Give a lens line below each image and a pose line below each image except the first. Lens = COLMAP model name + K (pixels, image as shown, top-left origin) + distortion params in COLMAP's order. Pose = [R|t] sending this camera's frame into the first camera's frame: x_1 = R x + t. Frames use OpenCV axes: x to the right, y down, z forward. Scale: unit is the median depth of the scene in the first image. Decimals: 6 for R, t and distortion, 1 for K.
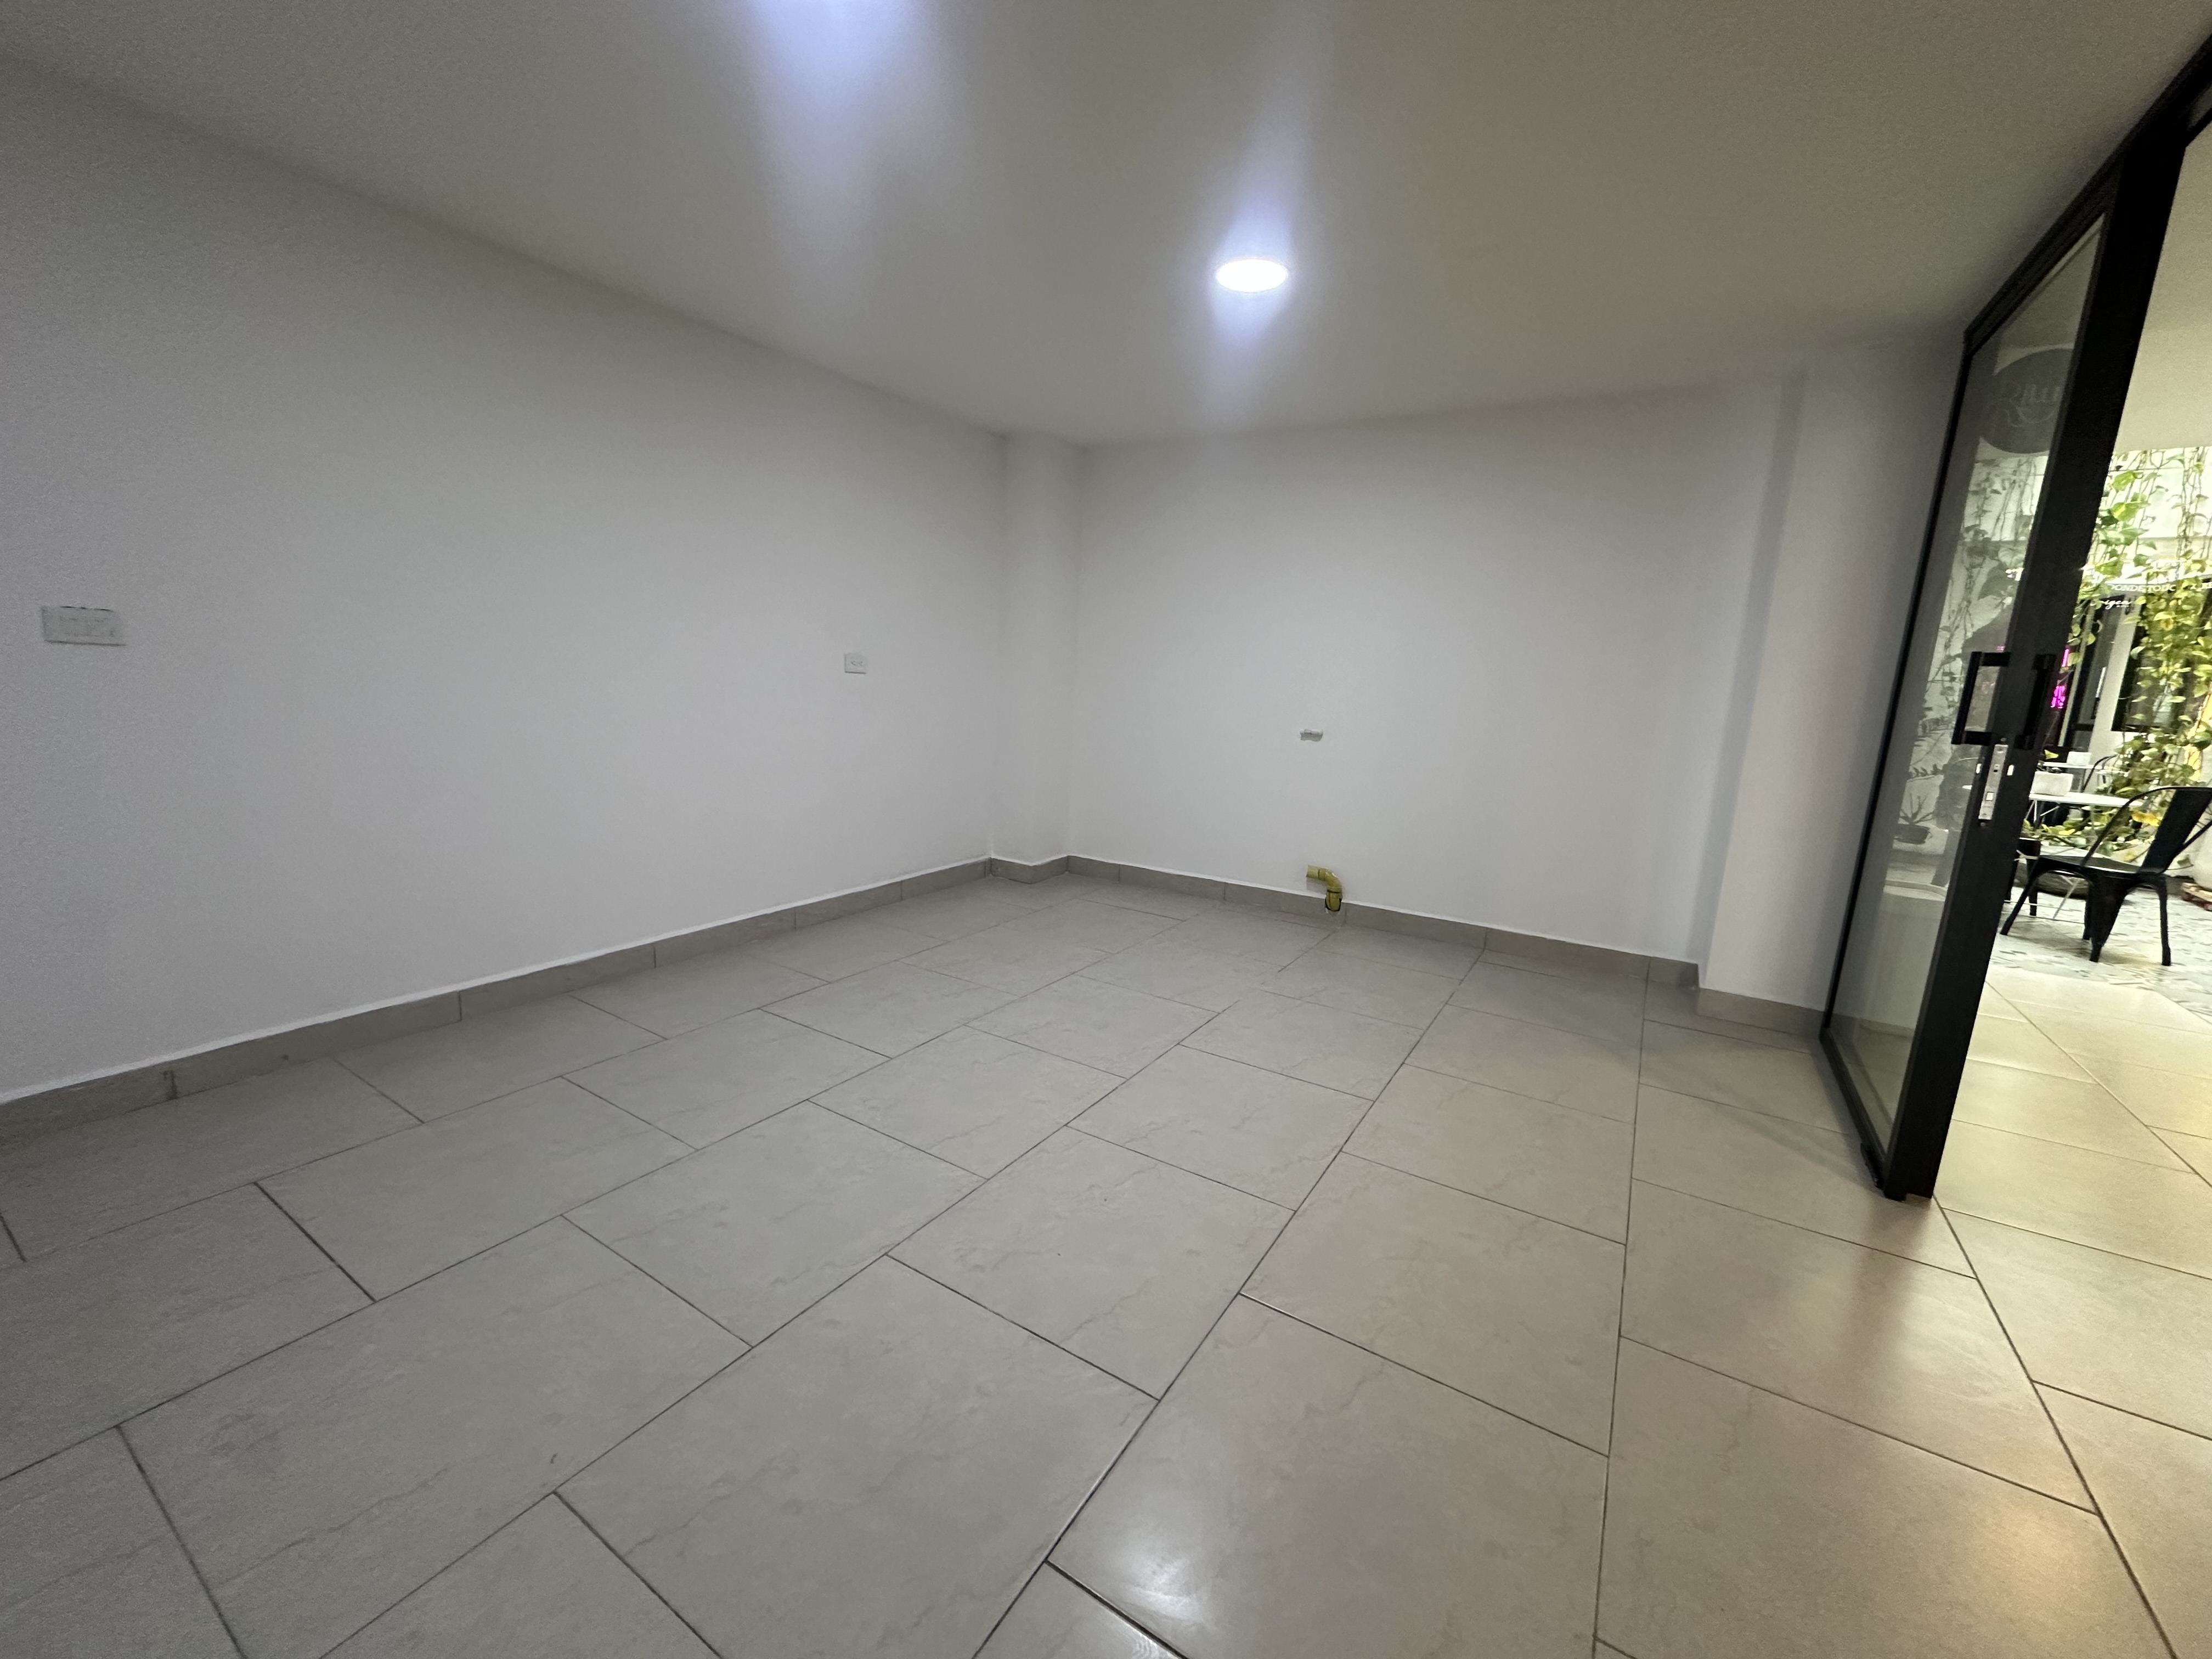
lens RADIAL K [[890.9, 0, 1106.0], [0, 890.9, 829.5], [0, 0, 1]] dist [0.001535, 0.000017]
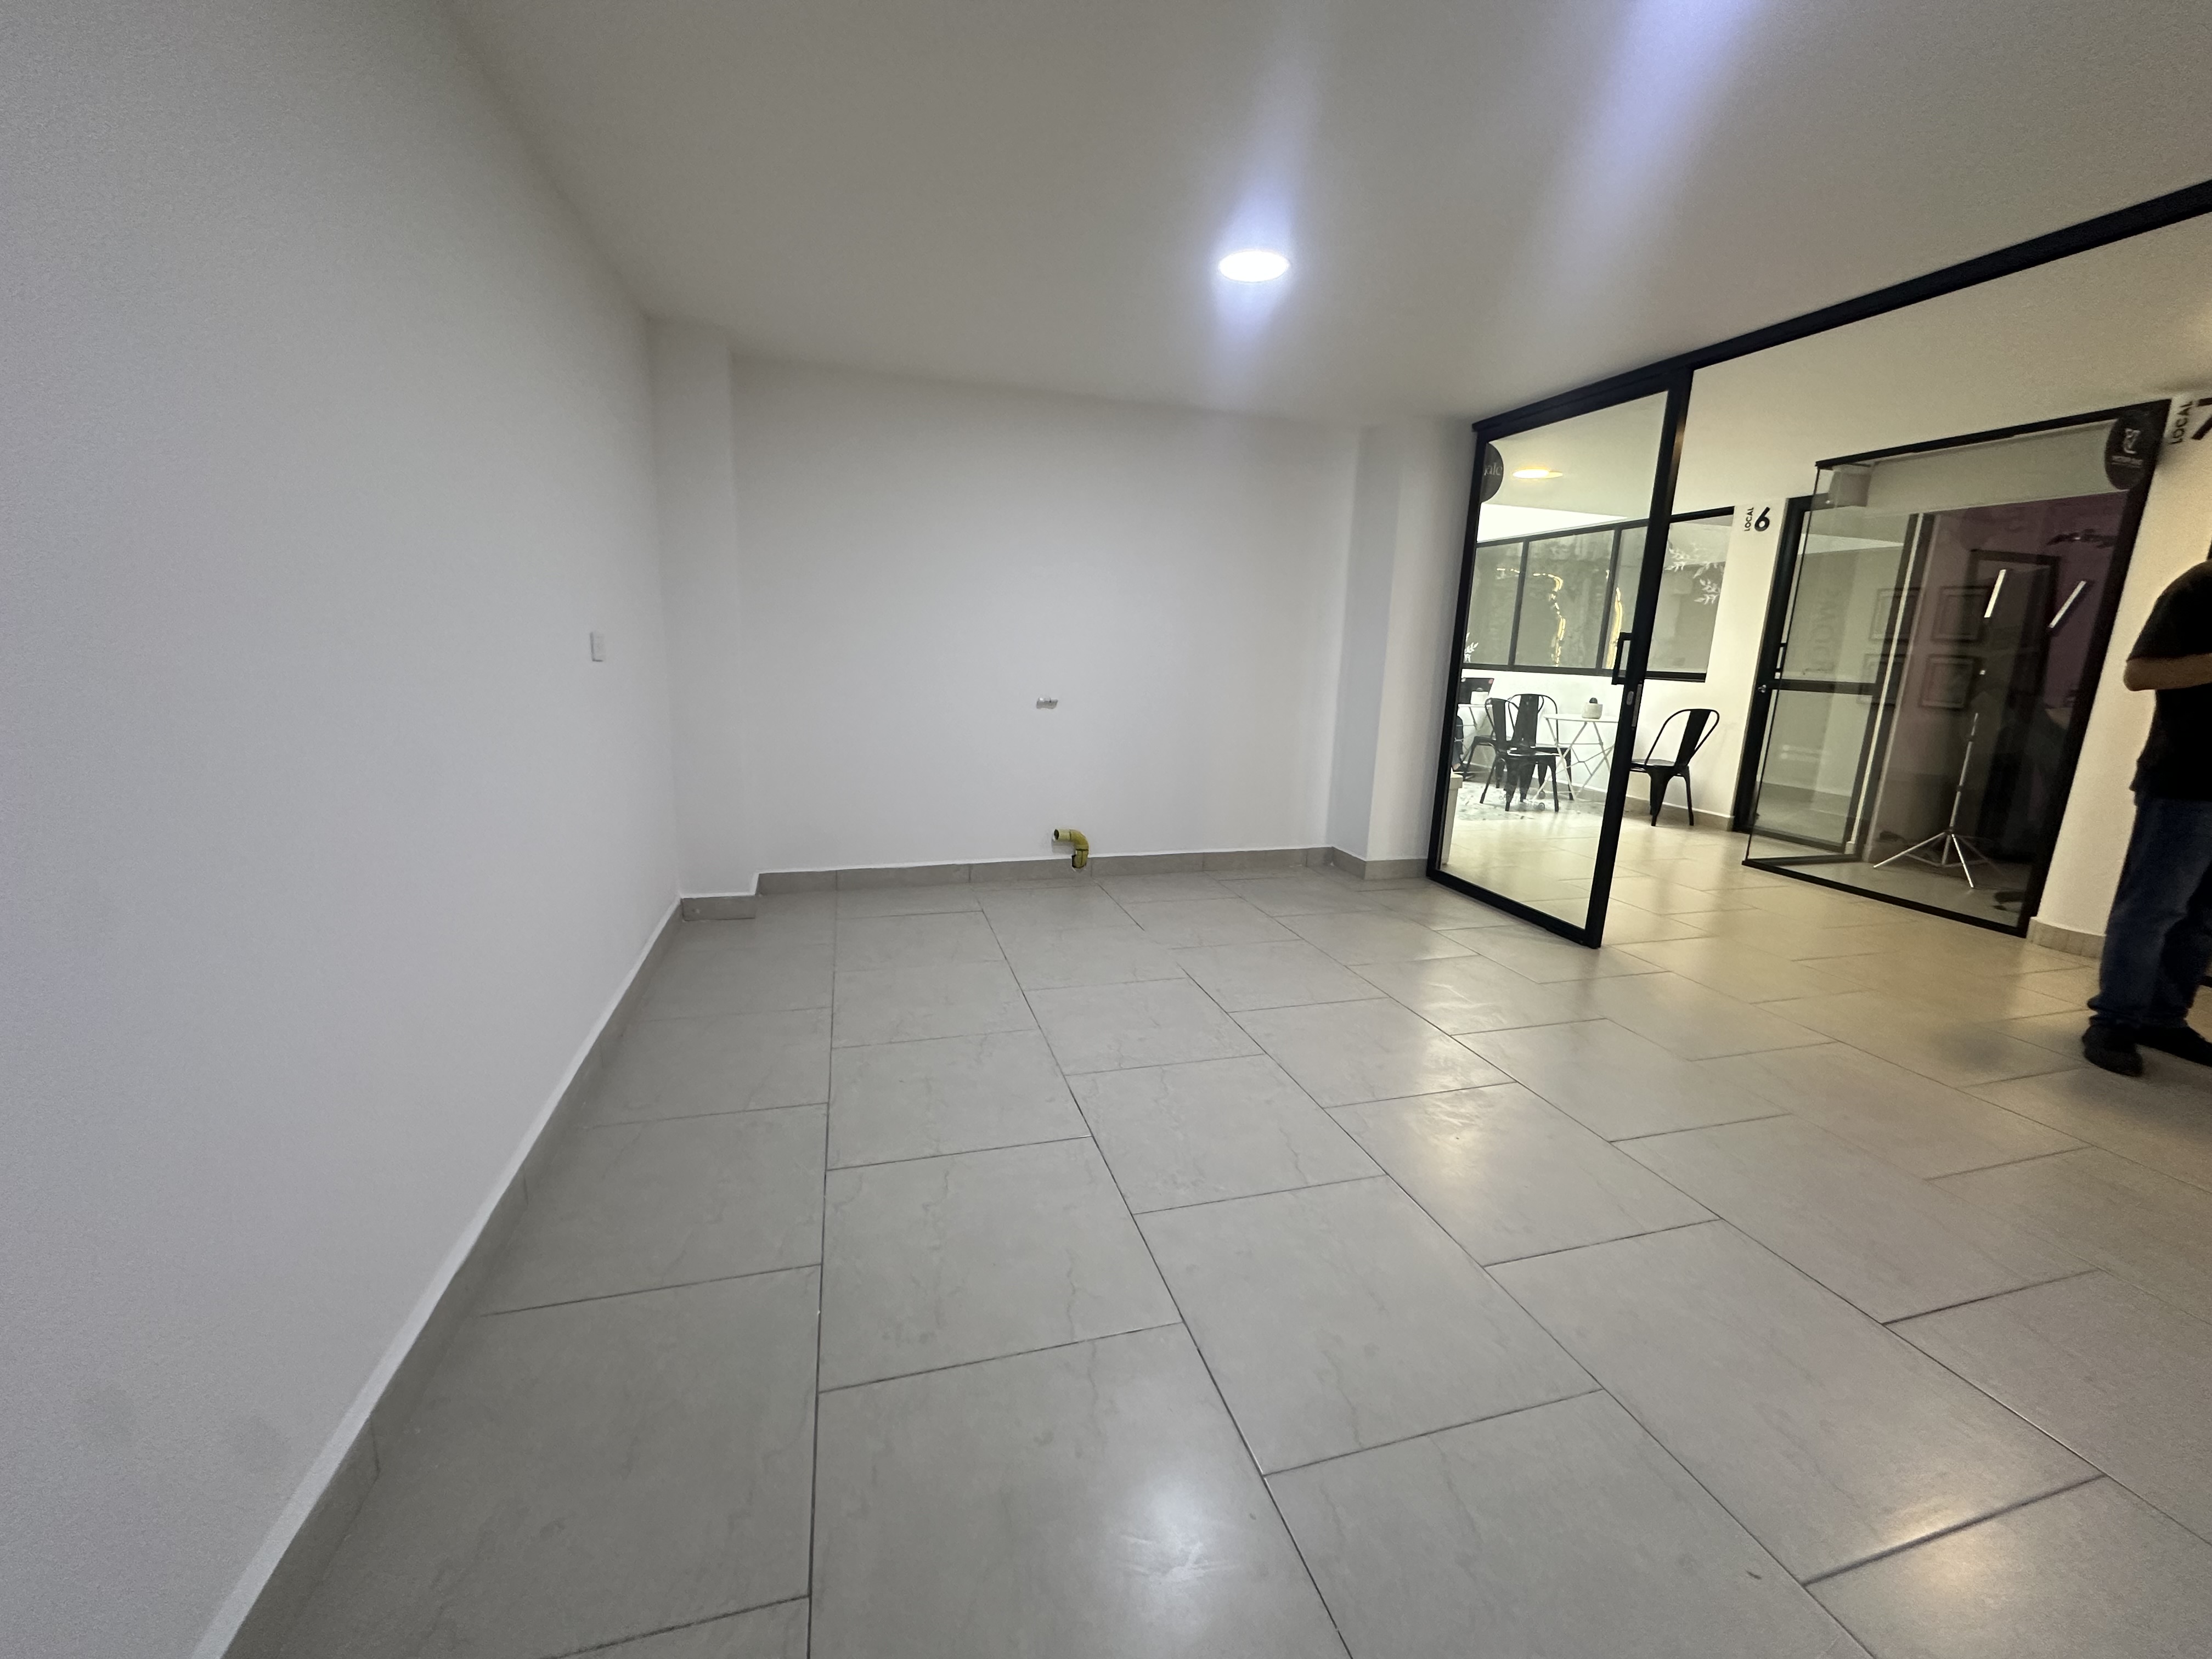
lens RADIAL K [[890.9, 0, 1106.0], [0, 890.9, 829.5], [0, 0, 1]] dist [0.001535, 0.000017]
pose [[0.664338, -0.180219, 0.725380, -0.501334], [0.135040, 0.983466, 0.120664, -0.079301], [-0.735132, 0.017793, 0.677690, 0.267851]]
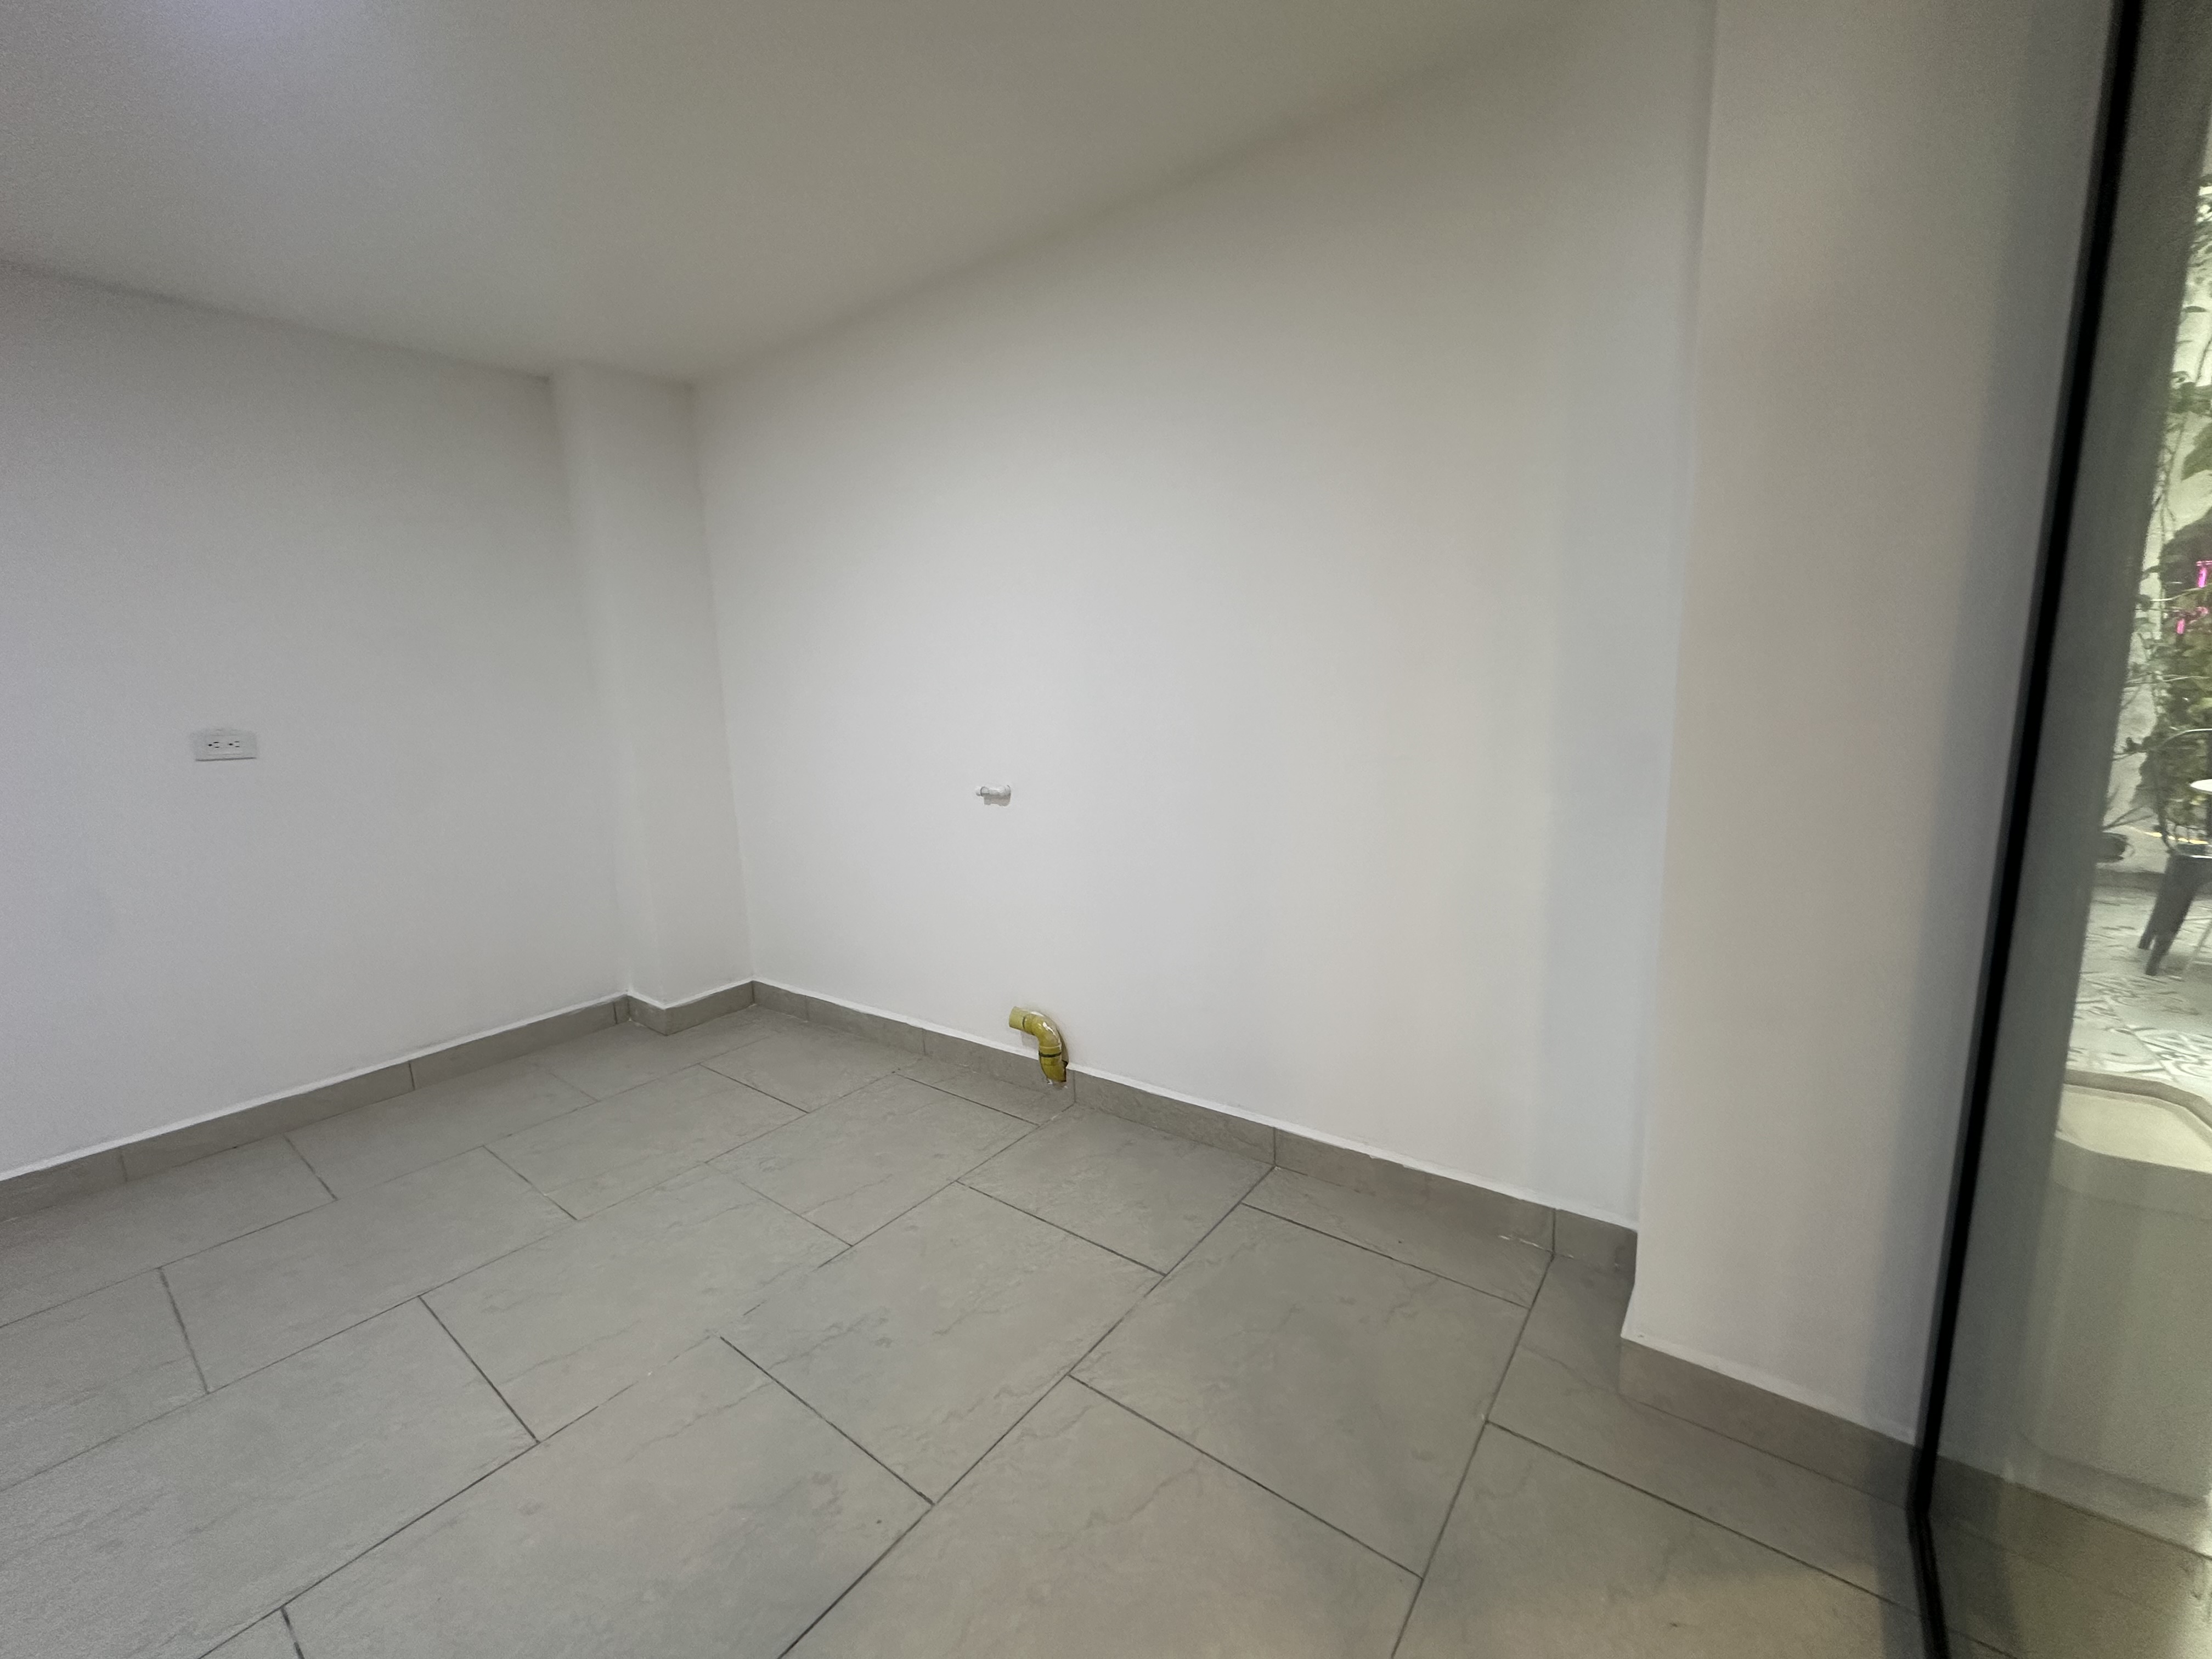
lens RADIAL K [[886.1, 0, 1106.0], [0, 886.1, 829.5], [0, 0, 1]] dist [-0.000944, 0.000063]
pose [[0.992060, -0.069614, -0.104740, 0.375136], [0.068241, 0.997530, -0.016638, -0.069644], [0.105639, 0.009359, 0.994360, 0.417590]]
